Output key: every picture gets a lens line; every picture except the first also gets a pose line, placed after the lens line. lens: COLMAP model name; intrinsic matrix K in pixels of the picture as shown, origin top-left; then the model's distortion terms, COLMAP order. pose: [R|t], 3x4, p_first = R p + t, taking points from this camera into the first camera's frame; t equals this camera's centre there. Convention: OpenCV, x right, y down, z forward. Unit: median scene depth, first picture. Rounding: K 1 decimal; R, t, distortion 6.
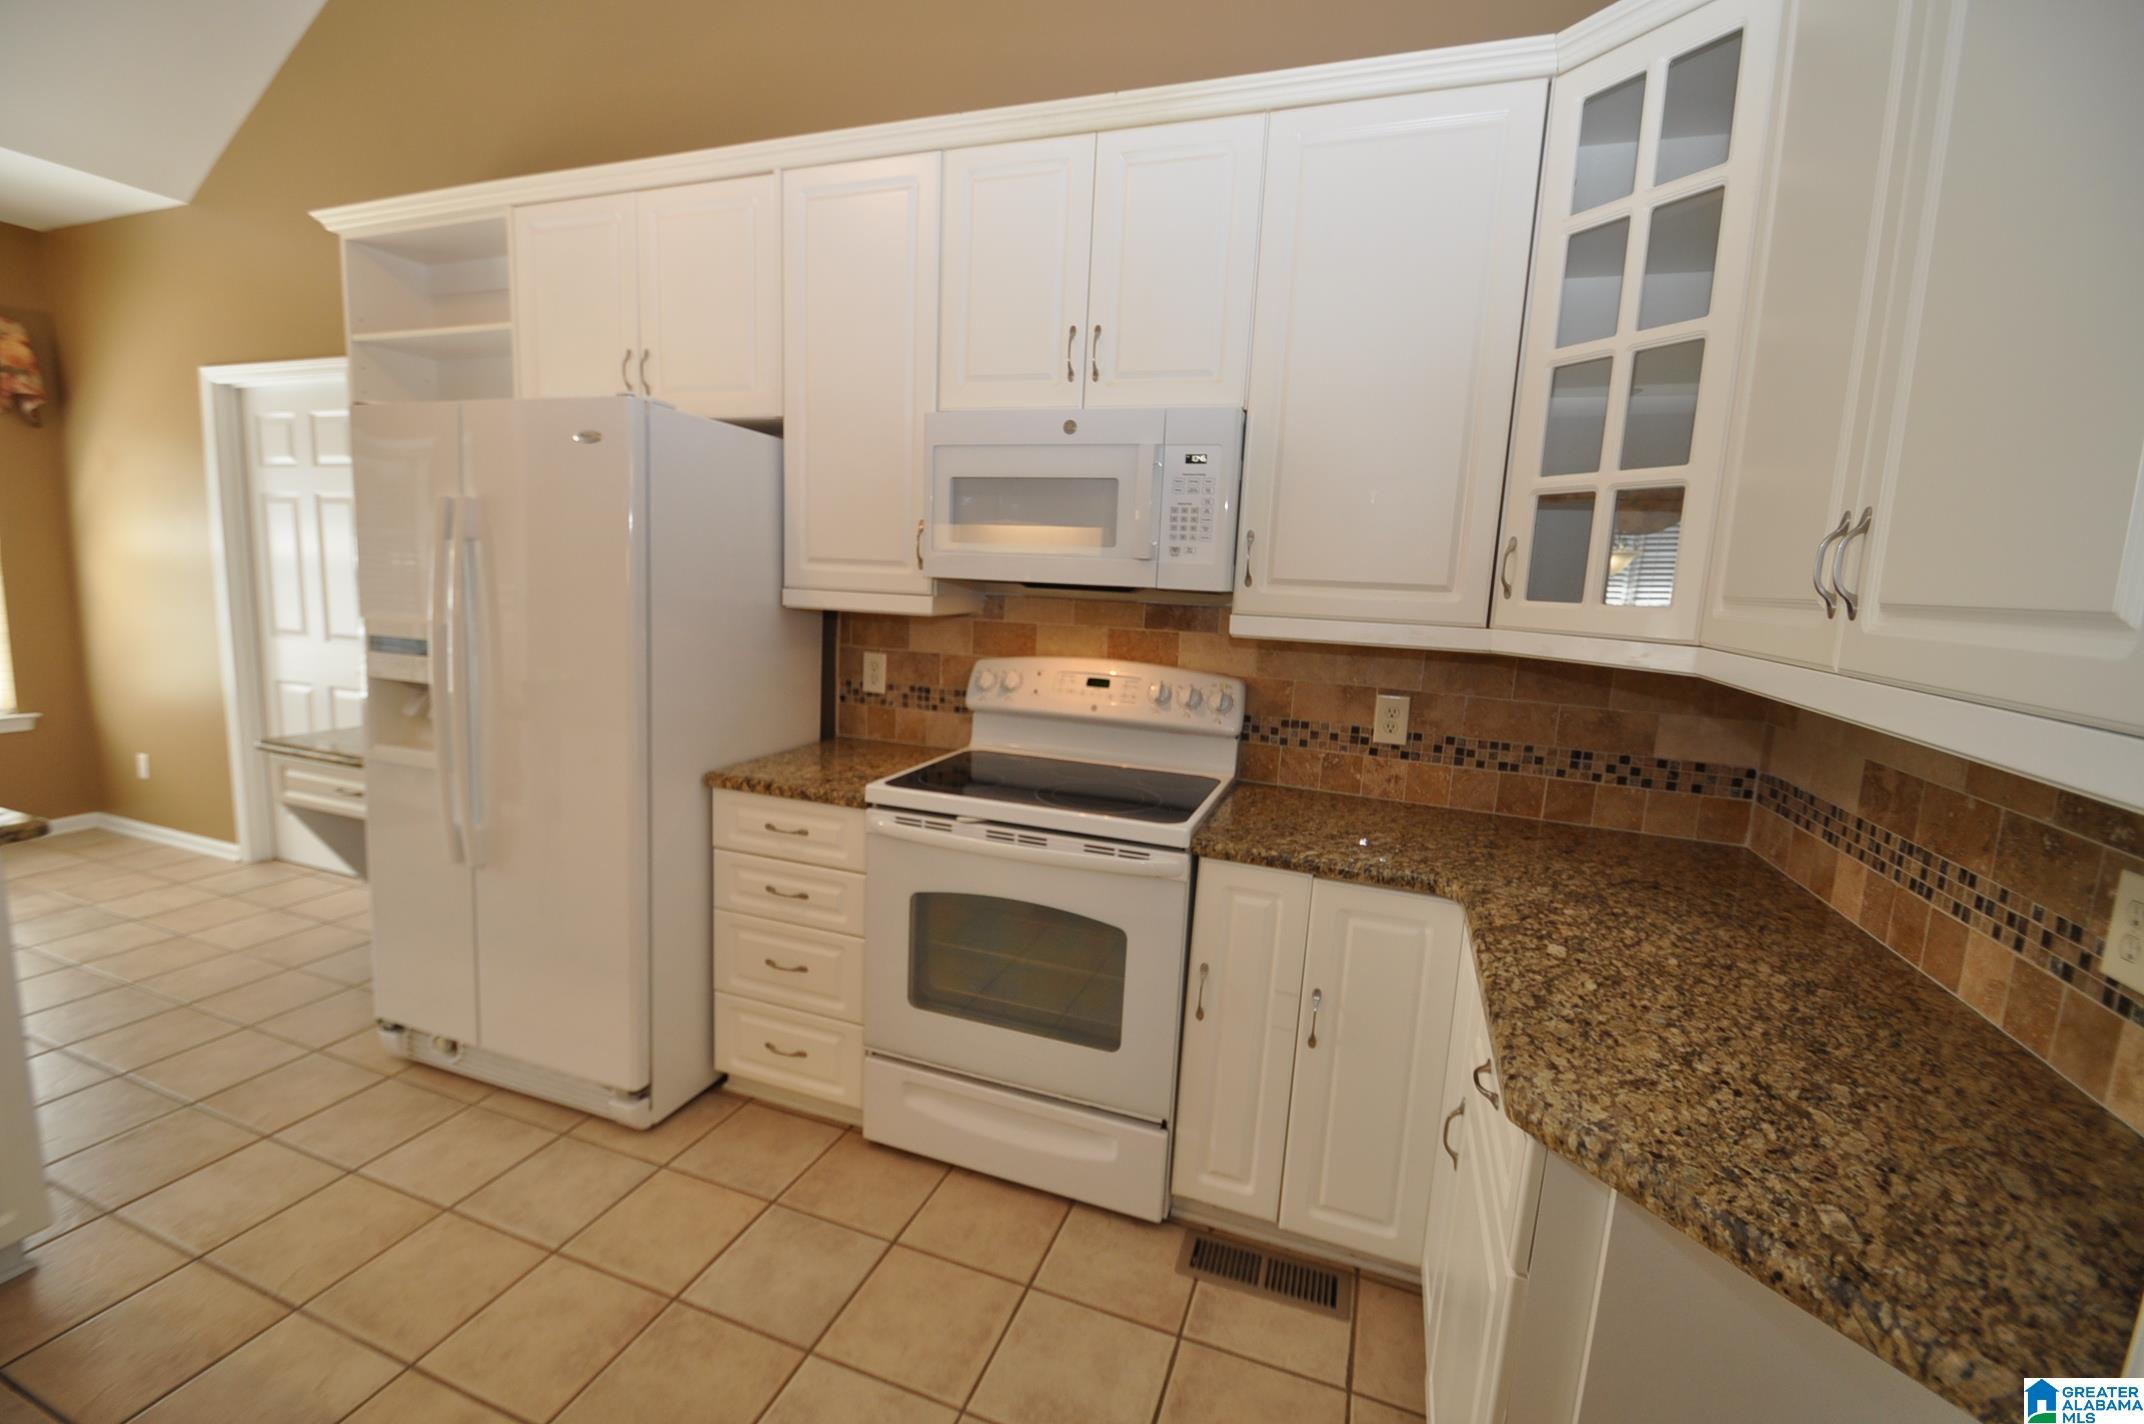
lens RADIAL K [[933.7, 0, 1066.4], [0, 933.7, 710.3], [0, 0, 1]] dist [-0.001035, -0.008144]
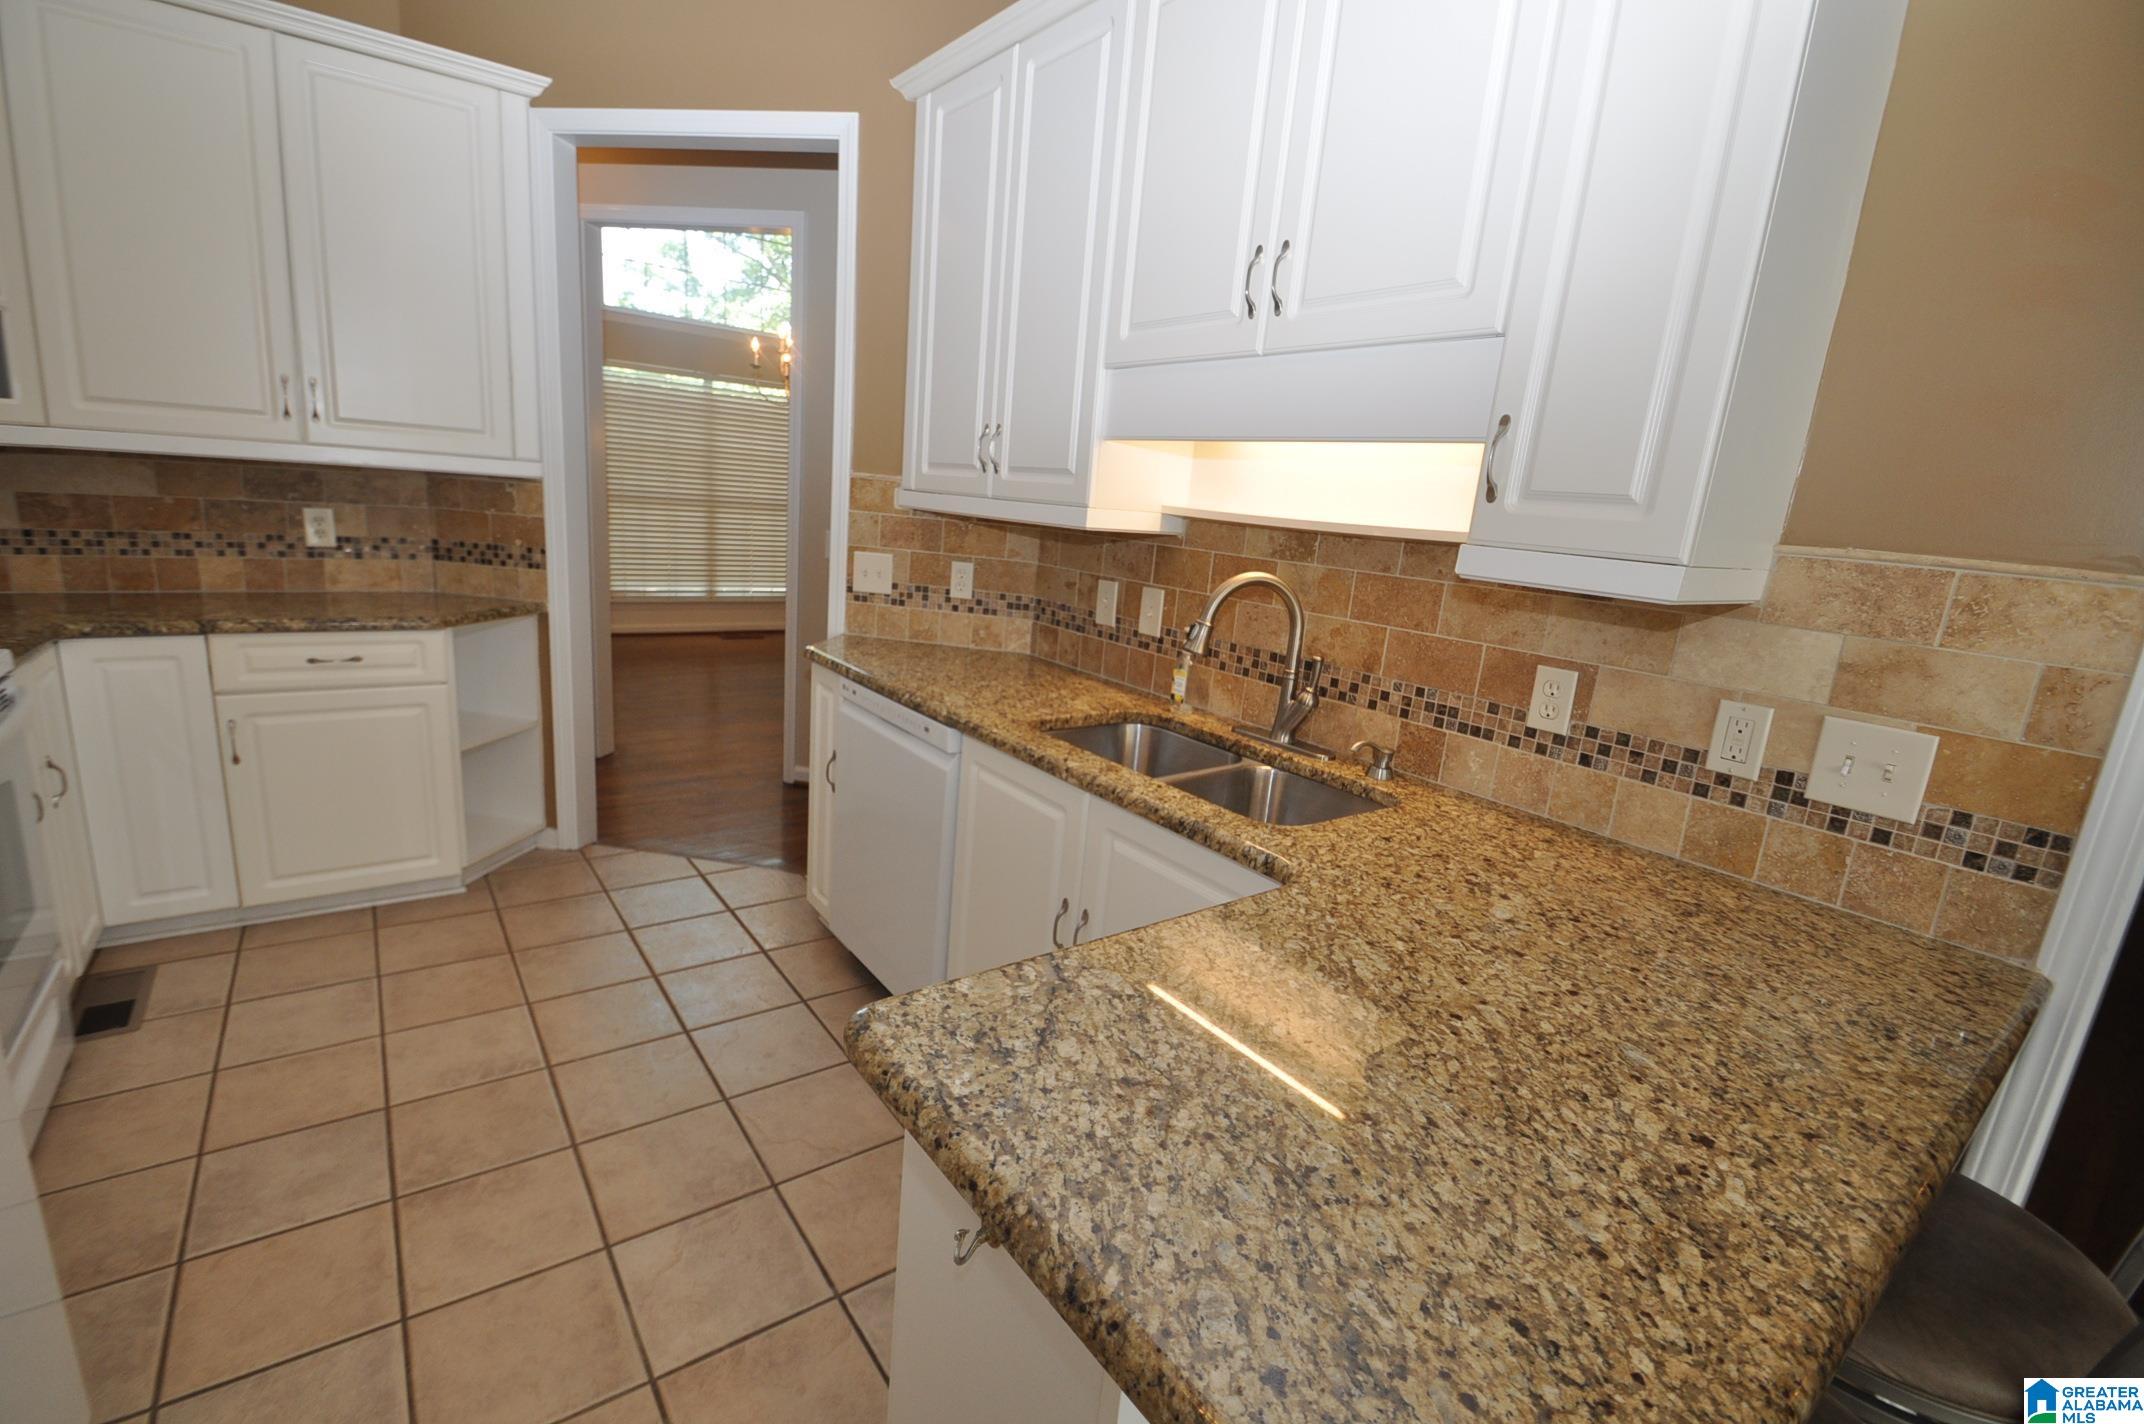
lens RADIAL K [[933.7, 0, 1043.9], [0, 933.7, 707.6], [0, 0, 1]] dist [-0.001035, -0.008144]
pose [[-0.830237, -0.228641, 0.508360, -1.205646], [-0.035651, 0.931917, 0.360916, -0.189837], [-0.556269, 0.281522, -0.781863, 1.104064]]
